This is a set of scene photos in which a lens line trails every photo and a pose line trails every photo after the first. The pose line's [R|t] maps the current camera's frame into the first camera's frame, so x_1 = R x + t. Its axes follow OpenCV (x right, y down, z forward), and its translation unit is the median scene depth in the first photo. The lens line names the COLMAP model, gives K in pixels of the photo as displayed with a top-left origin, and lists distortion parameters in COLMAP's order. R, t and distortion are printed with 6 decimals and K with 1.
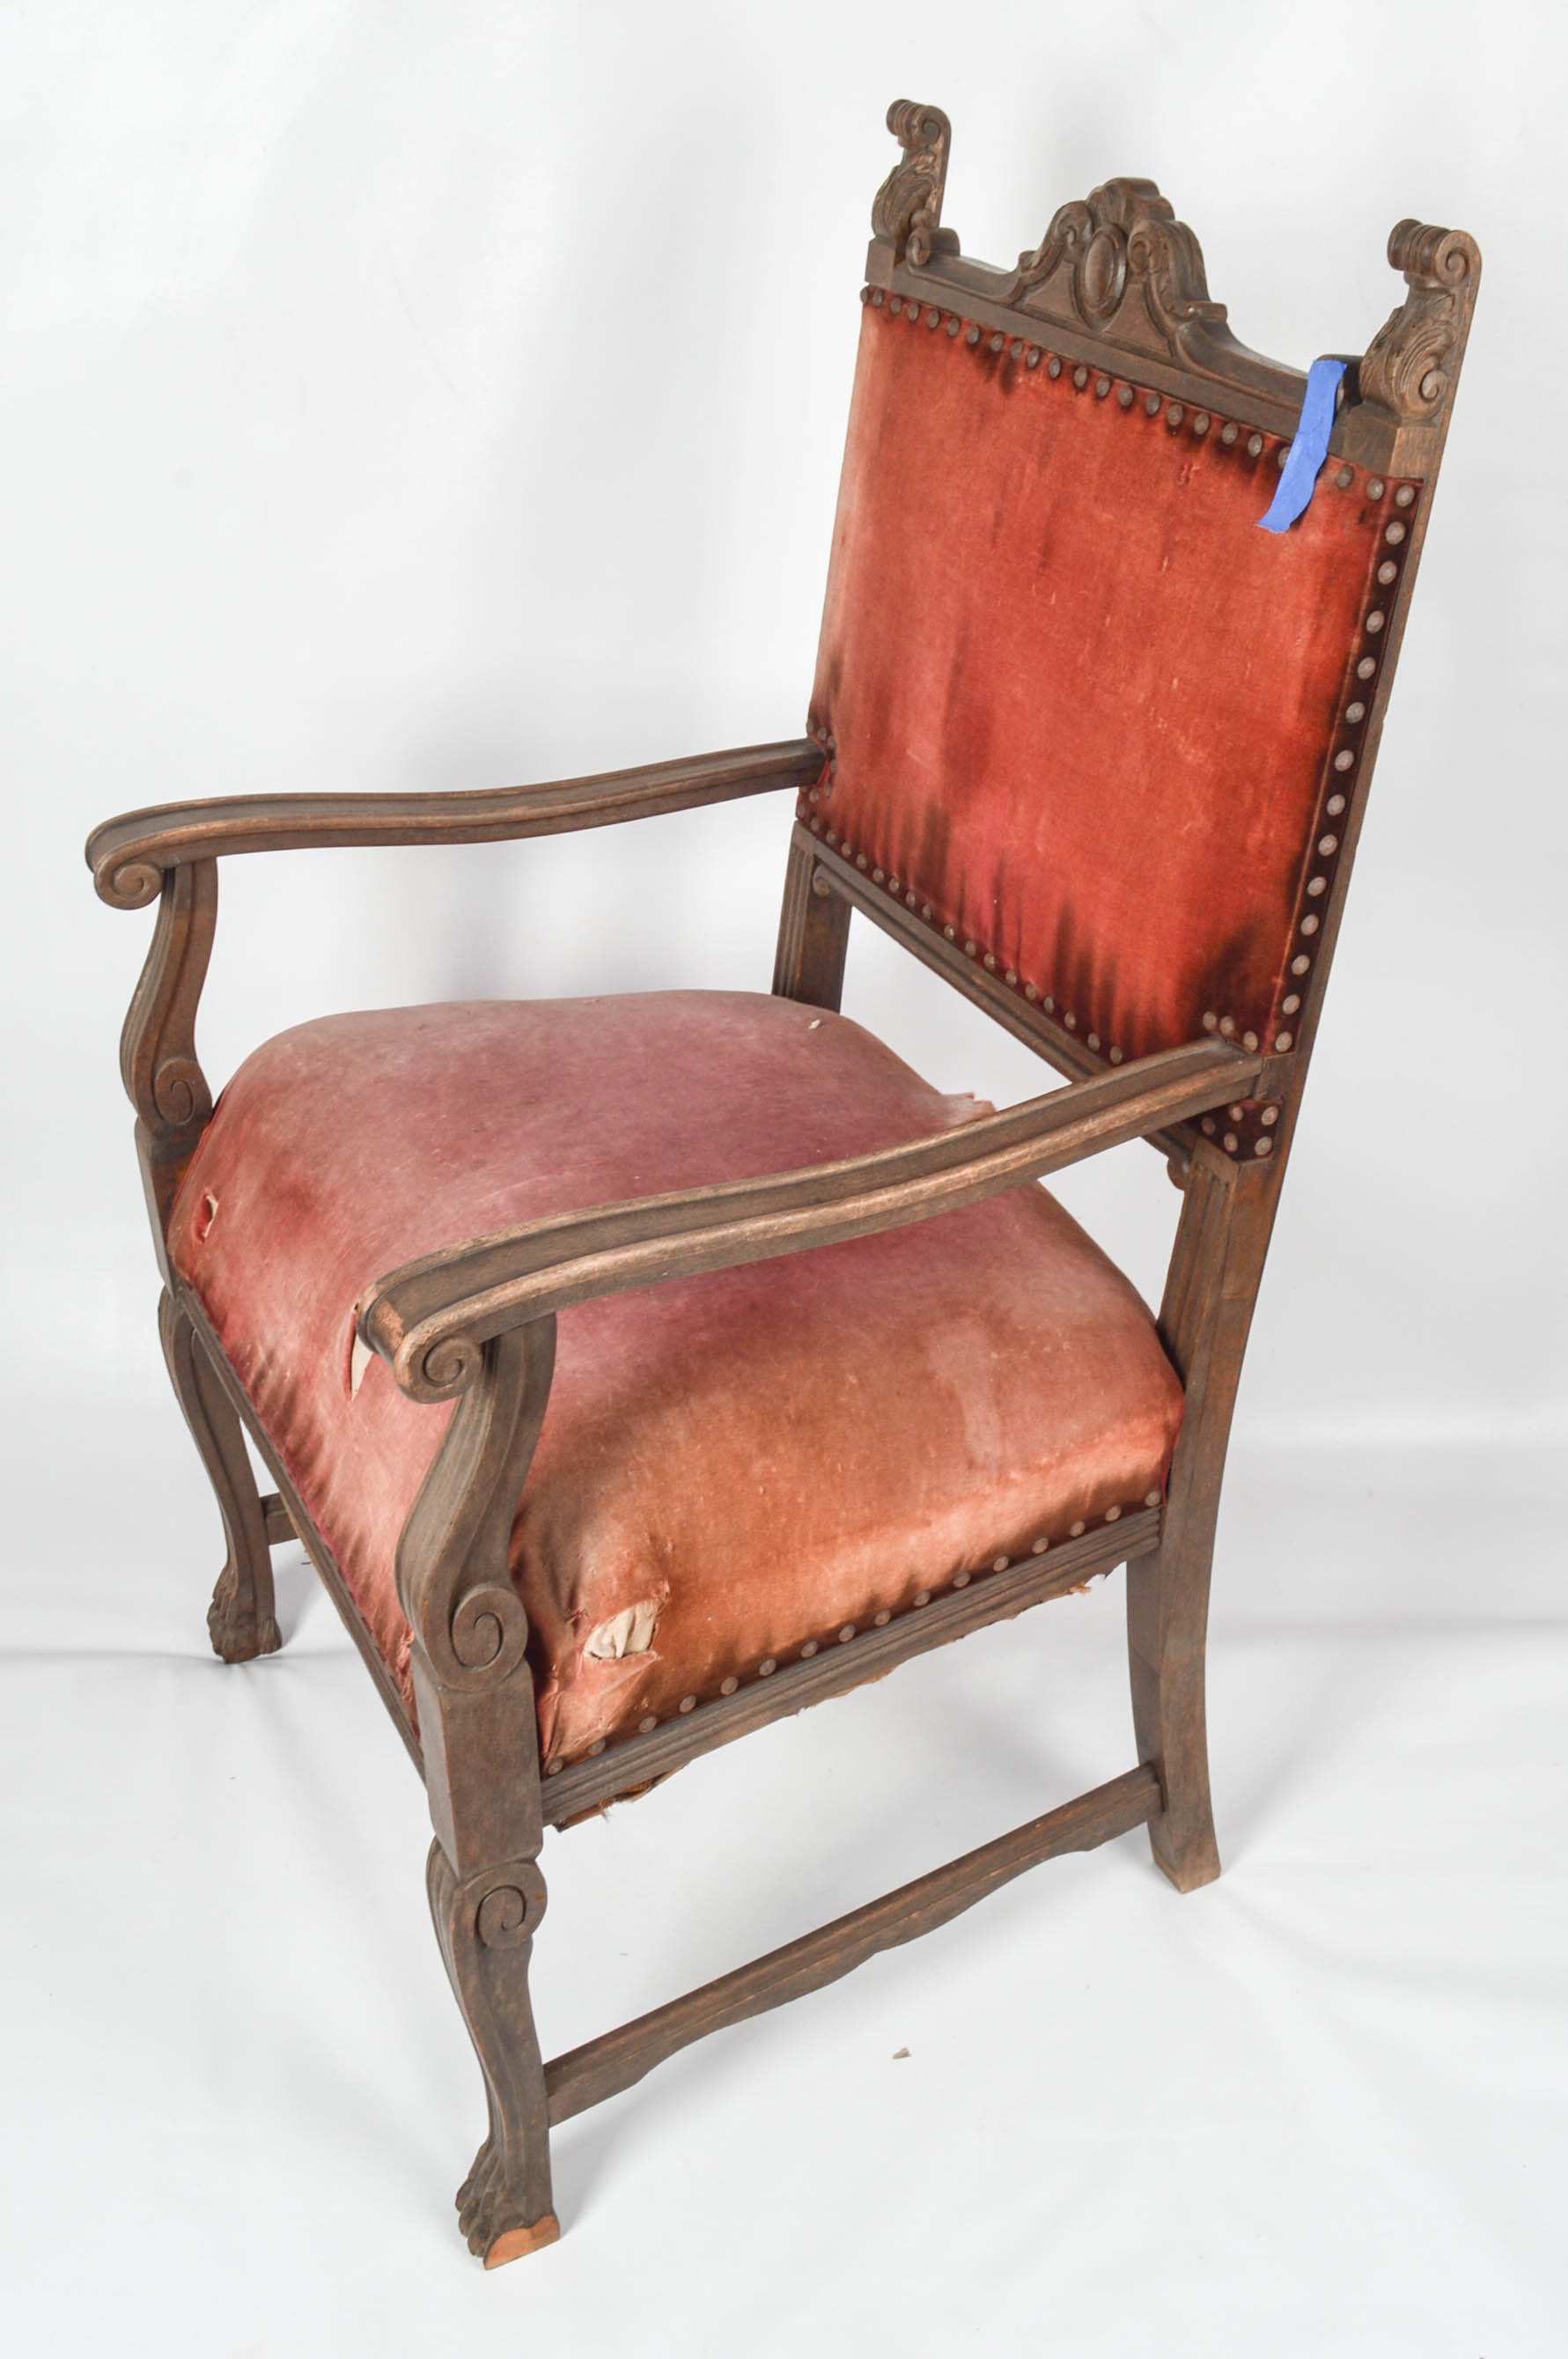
lens RADIAL K [[2262.3, 0, 784.0], [0, 2262.3, 1179.5], [0, 0, 1]] dist [-0.056476, -0.009029]
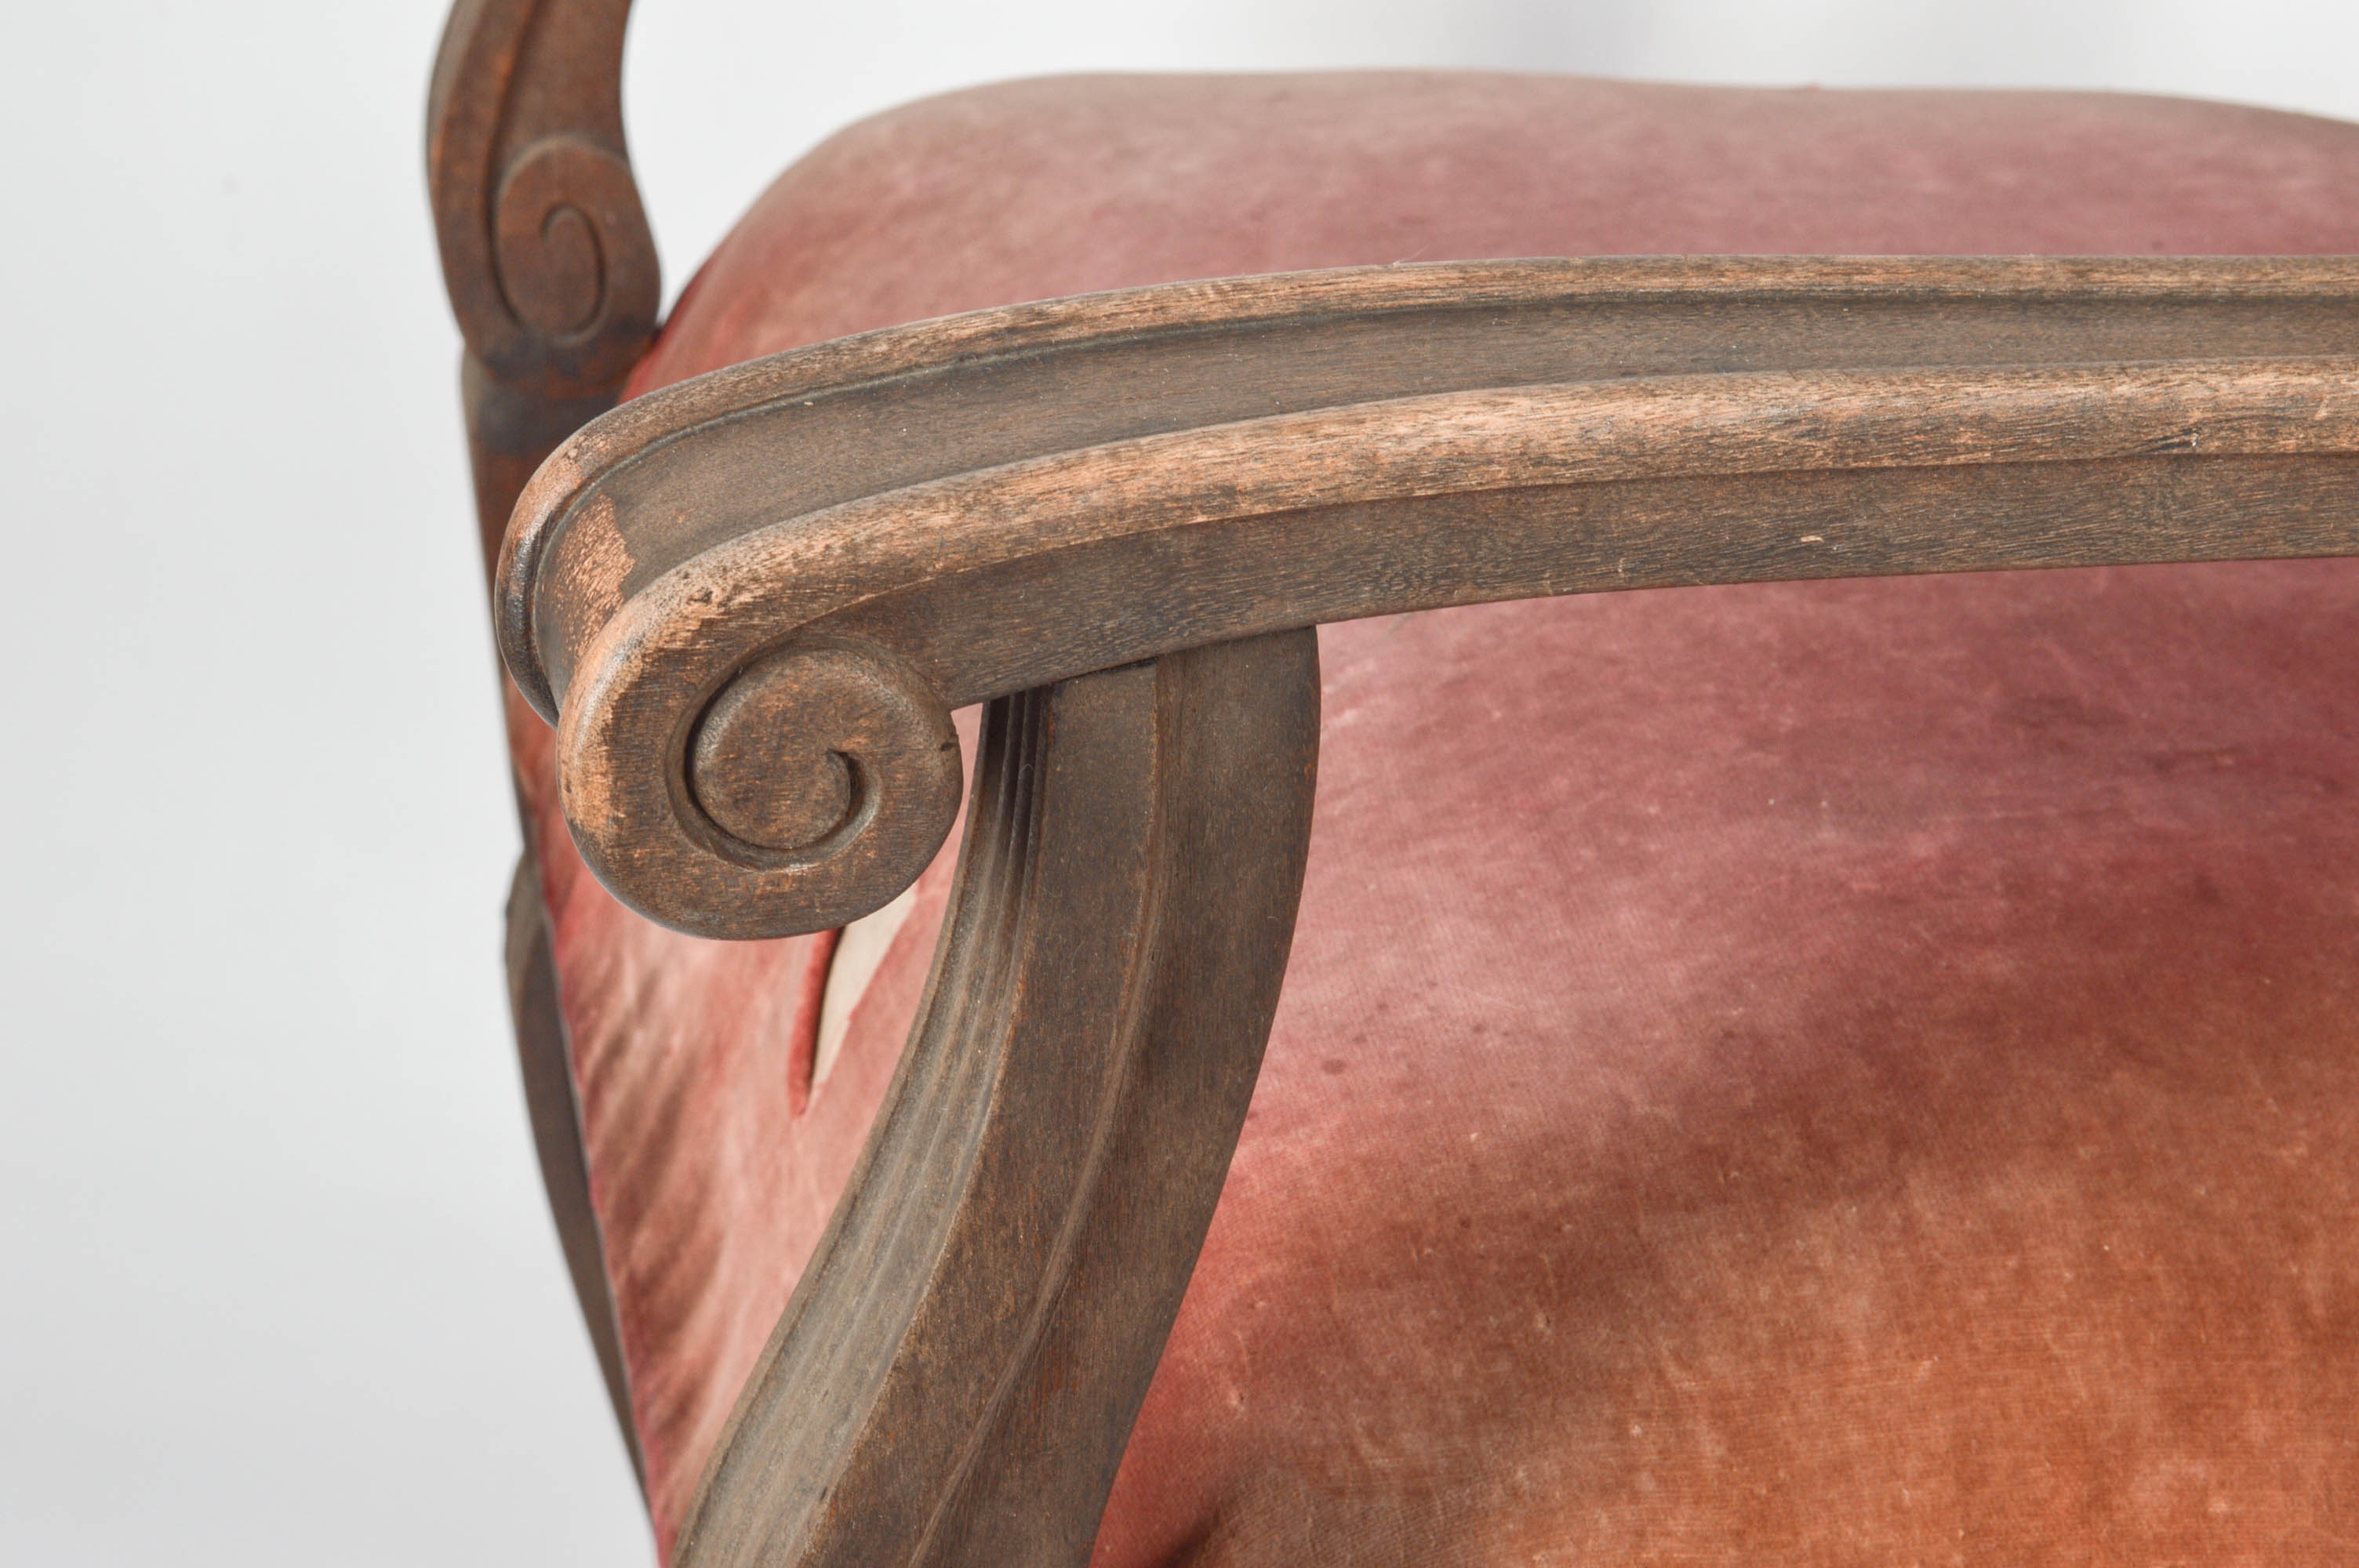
lens RADIAL K [[4621.0, 0, 1179.5], [0, 4621.0, 784.0], [0, 0, 1]] dist [0.061903, -0.027331]
pose [[0.964110, 0.095476, -0.247742, 0.004296], [-0.109007, 0.993176, -0.041456, 0.082594], [0.242093, 0.066974, 0.967939, 0.464536]]
